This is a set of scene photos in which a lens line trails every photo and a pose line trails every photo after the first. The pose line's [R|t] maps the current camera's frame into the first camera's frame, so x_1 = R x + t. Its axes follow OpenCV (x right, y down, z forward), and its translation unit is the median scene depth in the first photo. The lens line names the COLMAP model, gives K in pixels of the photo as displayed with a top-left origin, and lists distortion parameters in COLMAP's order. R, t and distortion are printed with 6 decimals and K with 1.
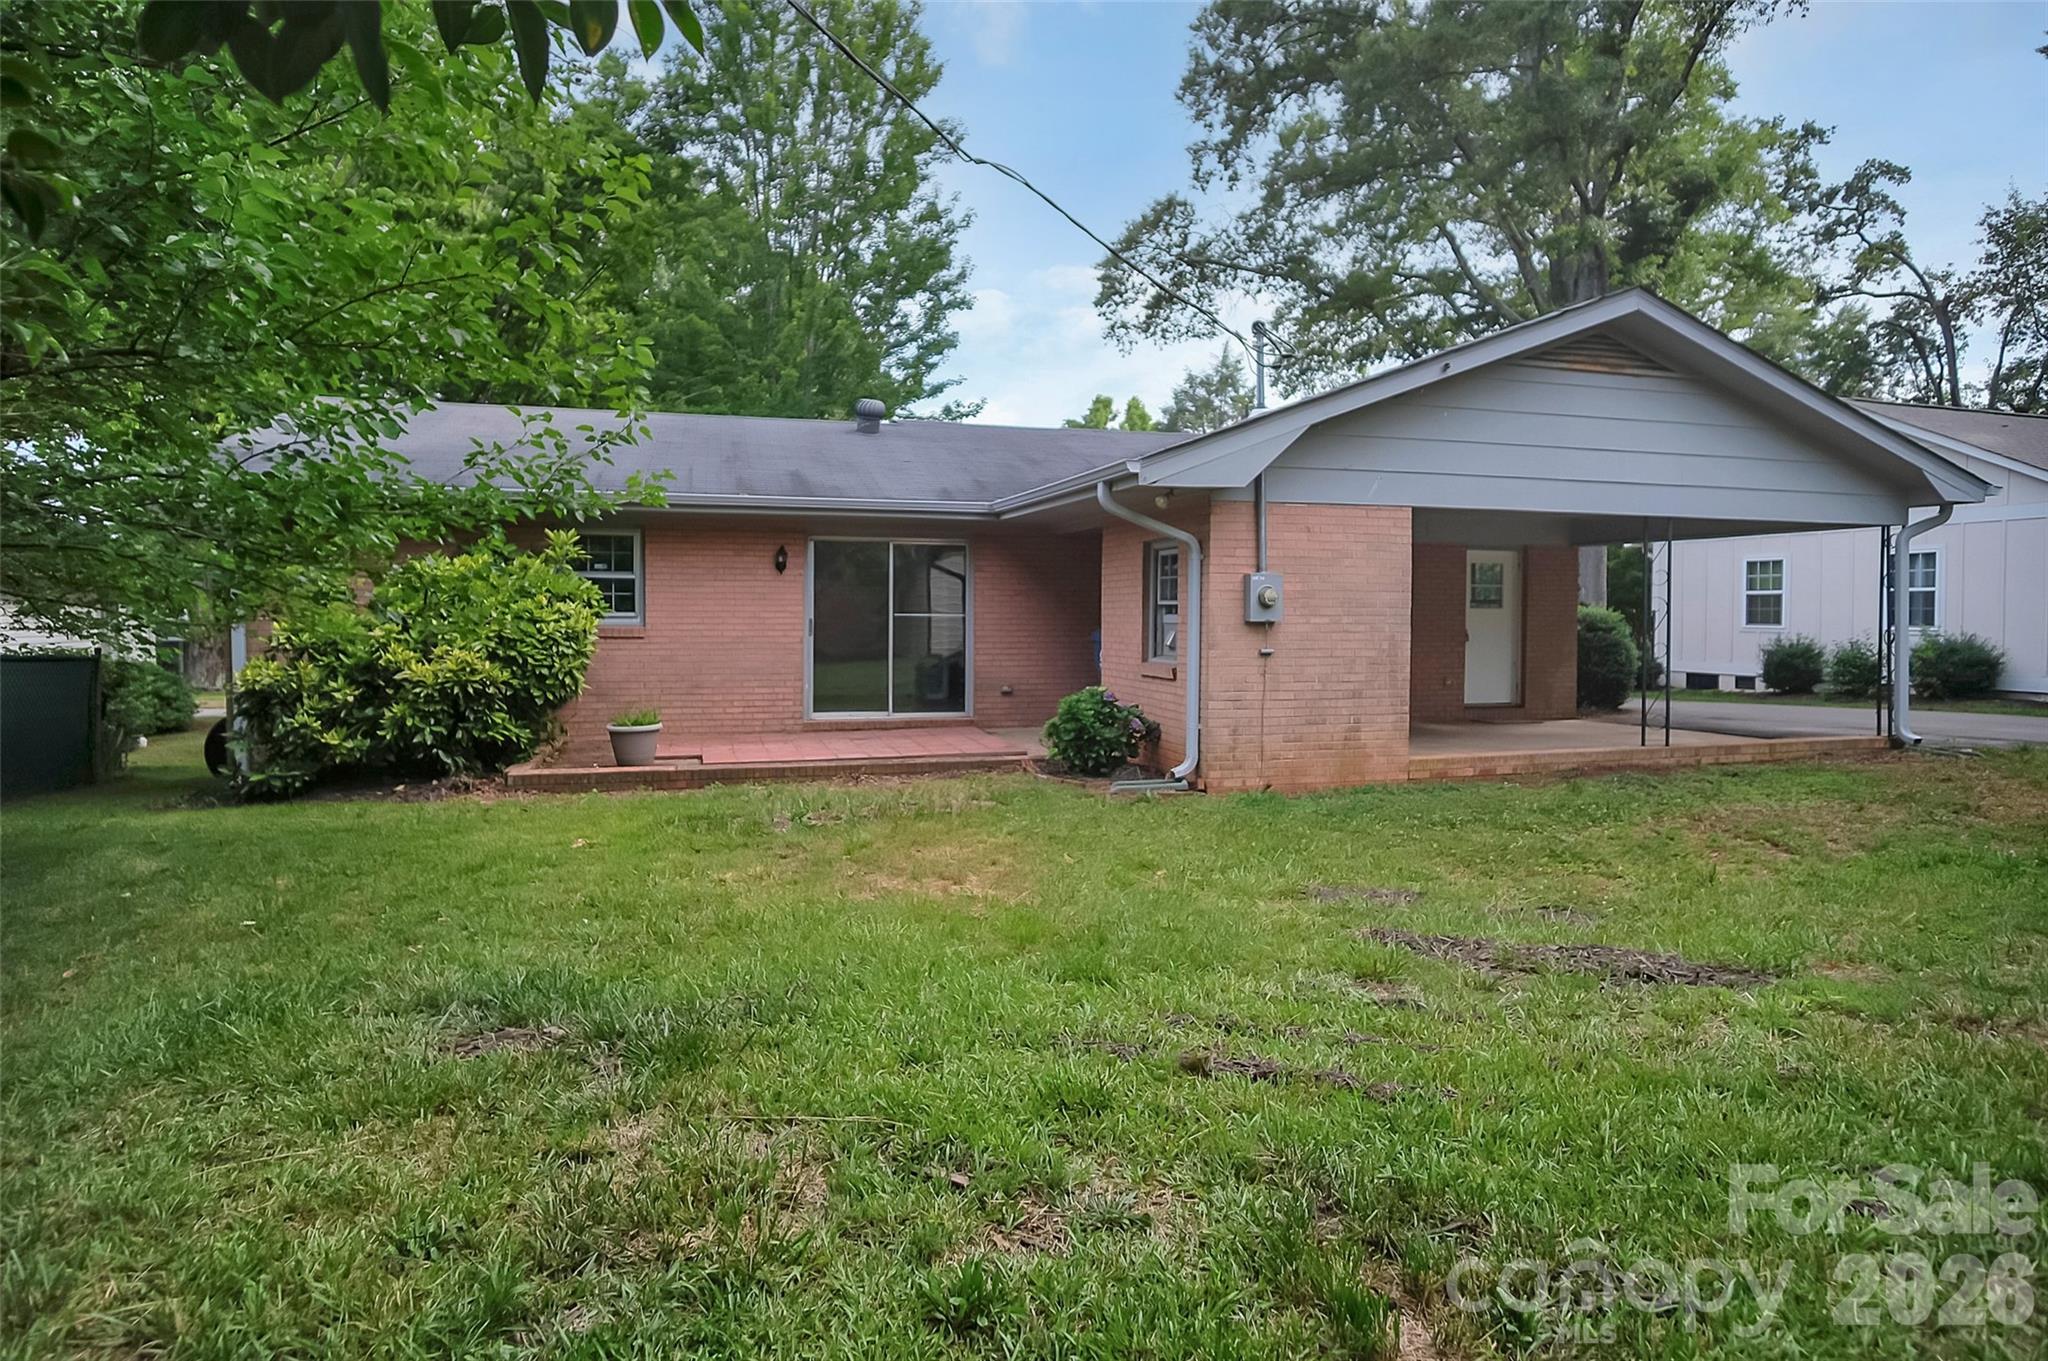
lens RADIAL K [[1132.8, 0, 1016.9], [0, 1132.8, 650.3], [0, 0, 1]] dist [-0.029239, 0.001943]
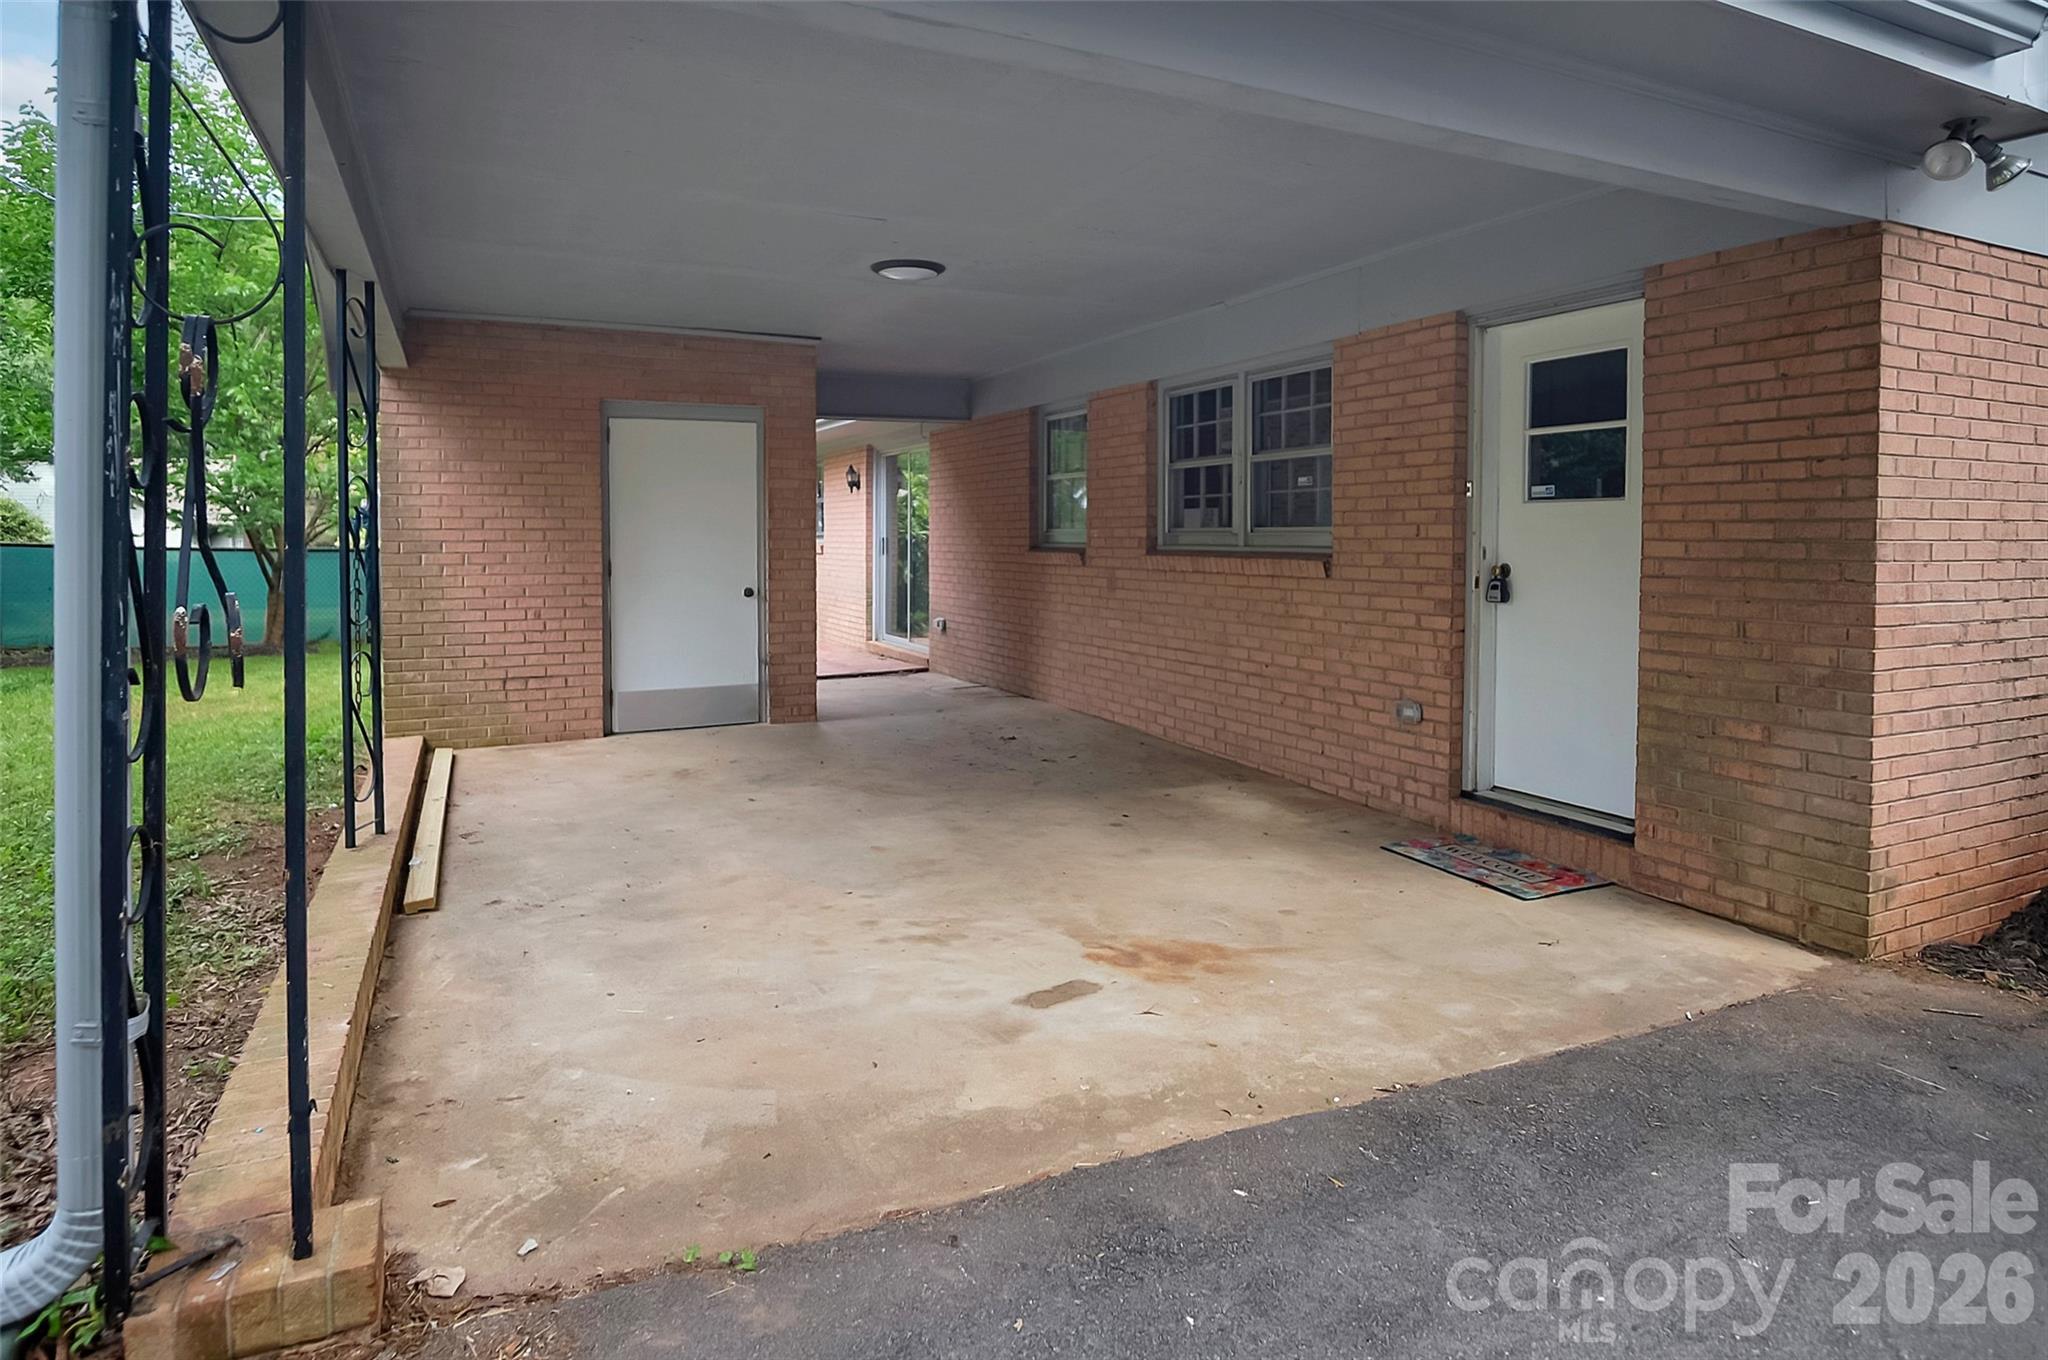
lens RADIAL K [[1158.7, 0, 1030.7], [0, 1158.7, 566.1], [0, 0, 1]] dist [-0.024724, -0.000313]
pose [[0.187582, 0.023501, -0.981968, 0.928161], [-0.028277, 0.999429, 0.018518, -0.026805], [0.981842, 0.024294, 0.188140, 1.042028]]
